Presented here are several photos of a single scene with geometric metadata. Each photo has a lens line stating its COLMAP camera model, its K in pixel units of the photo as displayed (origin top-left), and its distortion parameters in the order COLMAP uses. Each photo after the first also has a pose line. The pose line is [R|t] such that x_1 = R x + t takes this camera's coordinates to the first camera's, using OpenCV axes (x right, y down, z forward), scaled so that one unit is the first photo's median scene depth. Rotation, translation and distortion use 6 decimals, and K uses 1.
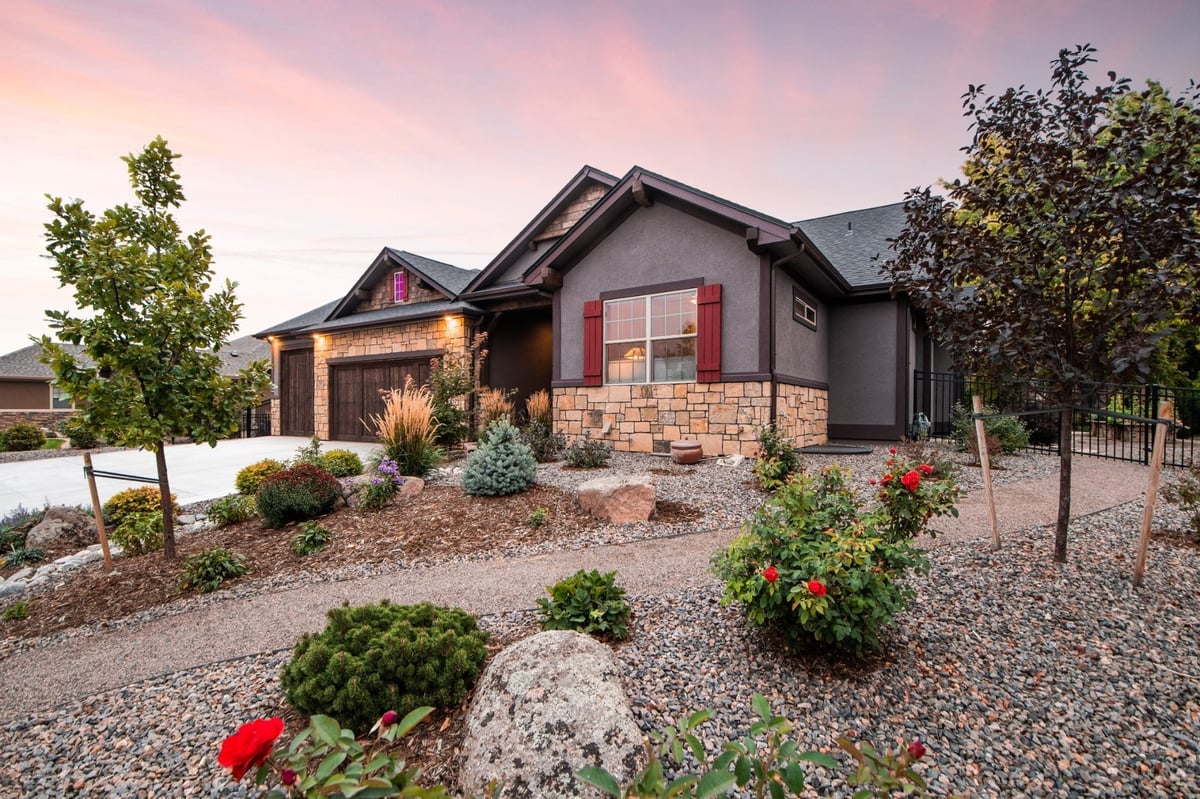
lens RADIAL K [[545.6, 0, 601.8], [0, 545.6, 409.2], [0, 0, 1]] dist [-0.015587, -0.001107]
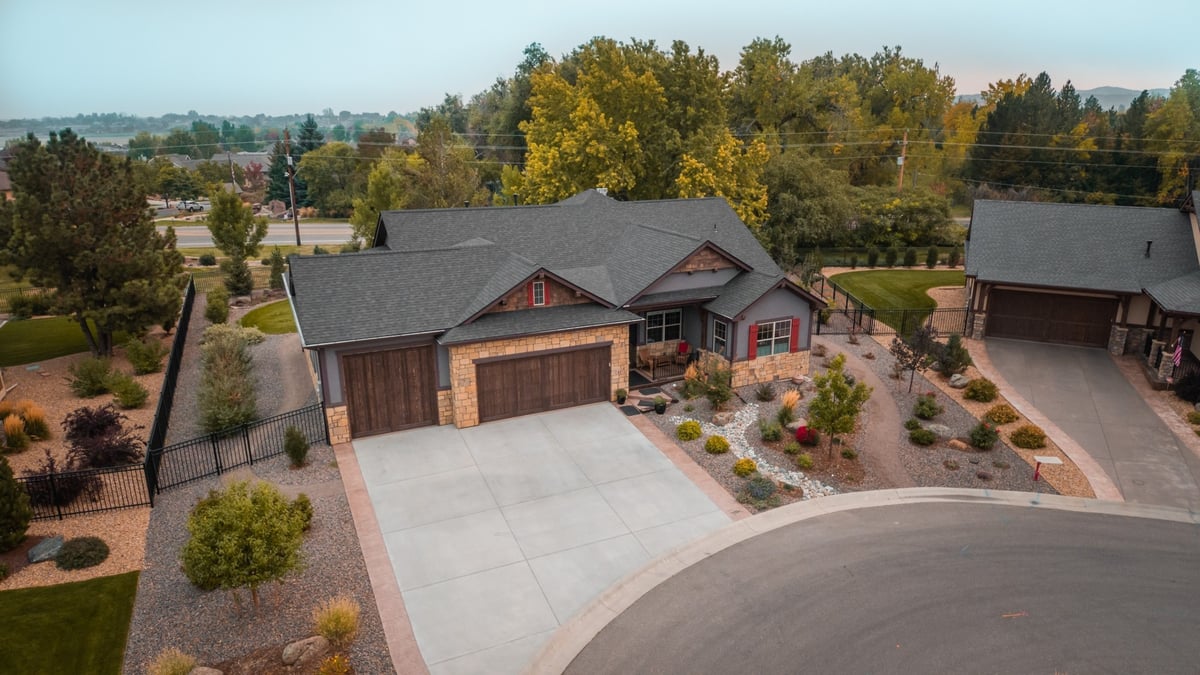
lens RADIAL K [[741.5, 0, 634.4], [0, 741.5, 338.5], [0, 0, 1]] dist [0.072734, -0.108934]
pose [[0.478535, -0.250890, 0.841462, -2.955083], [-0.009625, 0.956754, 0.290739, -1.064300], [-0.878016, -0.147227, 0.455425, -0.013174]]
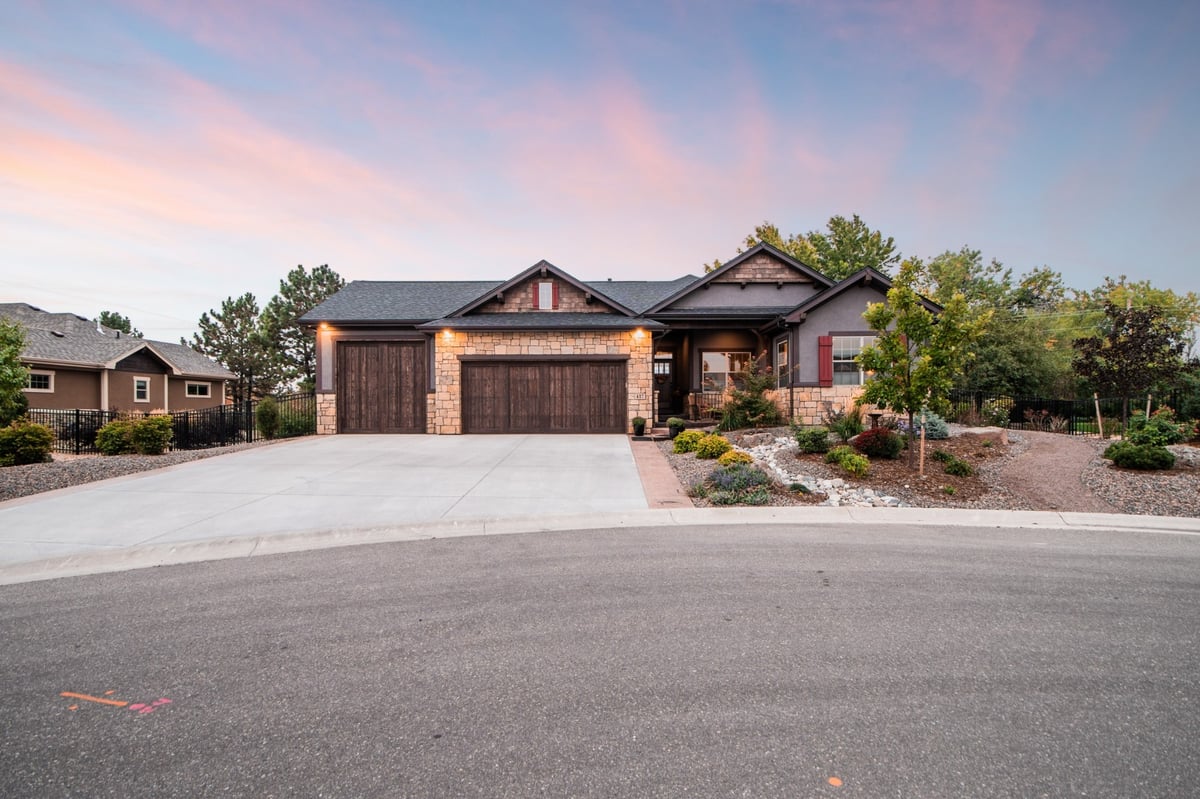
lens RADIAL K [[534.6, 0, 603.8], [0, 534.6, 410.8], [0, 0, 1]] dist [-0.007680, -0.000417]
pose [[0.834424, -0.007076, 0.551077, -1.491155], [0.007456, 0.999971, 0.001551, 0.024253], [-0.551072, 0.002815, 0.834453, 0.002462]]
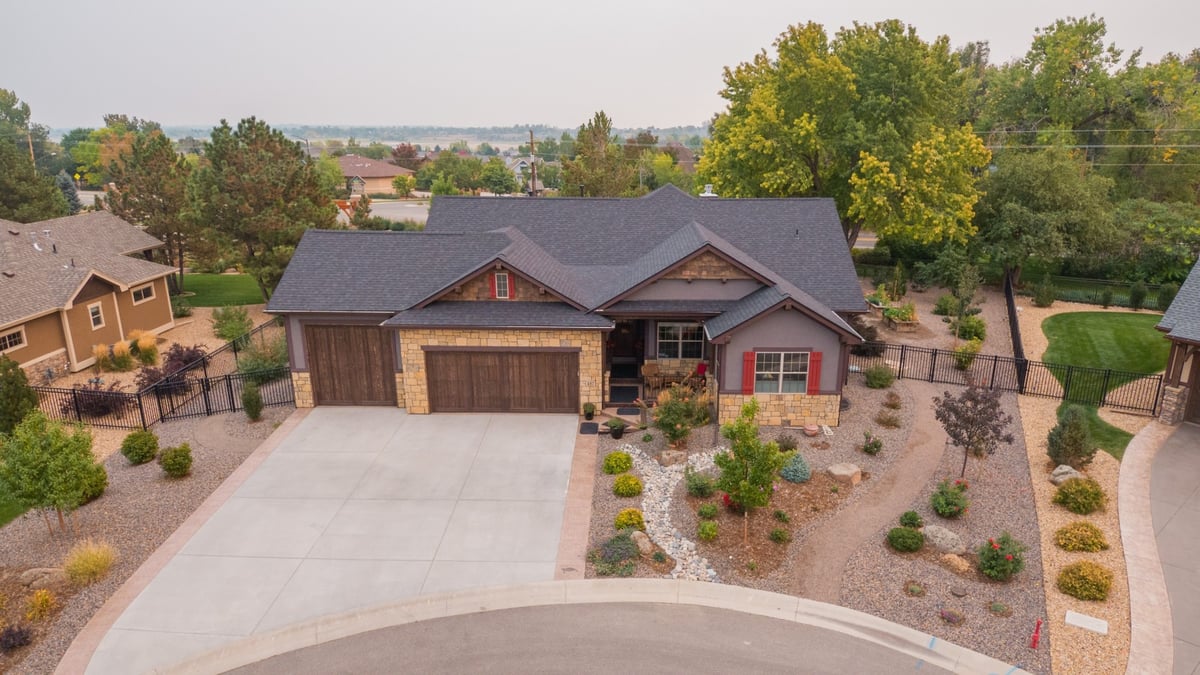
lens RADIAL K [[733.5, 0, 634.1], [0, 733.5, 339.4], [0, 0, 1]] dist [0.072672, -0.108989]
pose [[0.834727, -0.155497, 0.528253, -1.679400], [-0.001372, 0.958712, 0.284375, -0.959185], [-0.550662, -0.238100, 0.800050, -0.800660]]
